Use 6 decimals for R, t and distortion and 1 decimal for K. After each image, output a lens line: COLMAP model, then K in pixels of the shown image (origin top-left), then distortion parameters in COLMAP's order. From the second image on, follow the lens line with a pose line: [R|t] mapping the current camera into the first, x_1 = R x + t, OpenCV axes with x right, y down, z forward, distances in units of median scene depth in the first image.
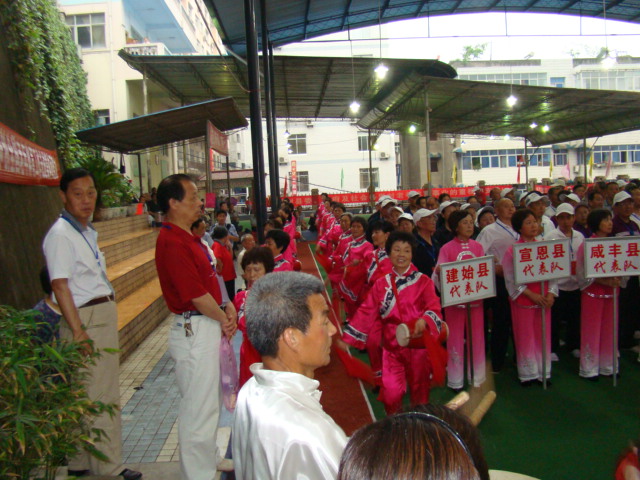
lens RADIAL K [[601.1, 0, 320.0], [0, 601.1, 240.0], [0, 0, 1]] dist [-0.187824, 0.148179]
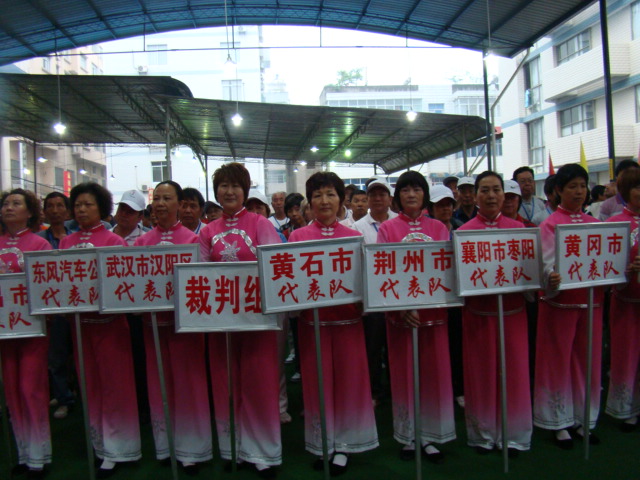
lens RADIAL K [[602.7, 0, 323.0], [0, 602.7, 224.7], [0, 0, 1]] dist [-0.186311, 0.151396]
pose [[0.998358, 0.008935, 0.056584, 0.253316], [-0.004665, 0.997162, -0.075146, -0.006256], [-0.057095, 0.074759, 0.995566, 0.059202]]
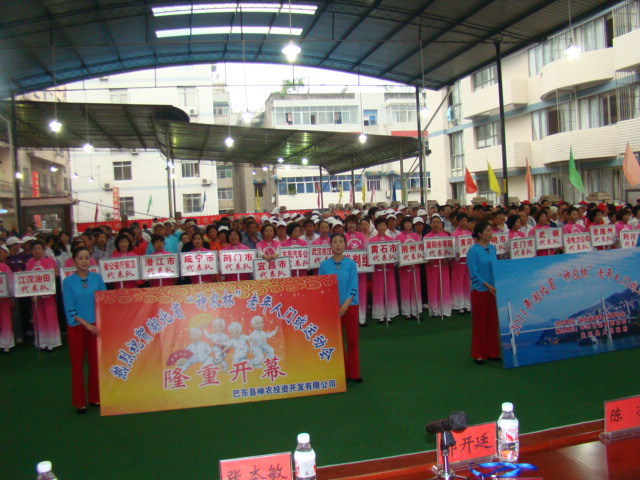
lens RADIAL K [[602.7, 0, 323.0], [0, 602.7, 224.7], [0, 0, 1]] dist [-0.186311, 0.151396]
pose [[0.983962, -0.002490, 0.178362, 0.185047], [0.012944, 0.998263, -0.057474, -0.003180], [-0.177909, 0.058861, 0.982285, -0.109733]]
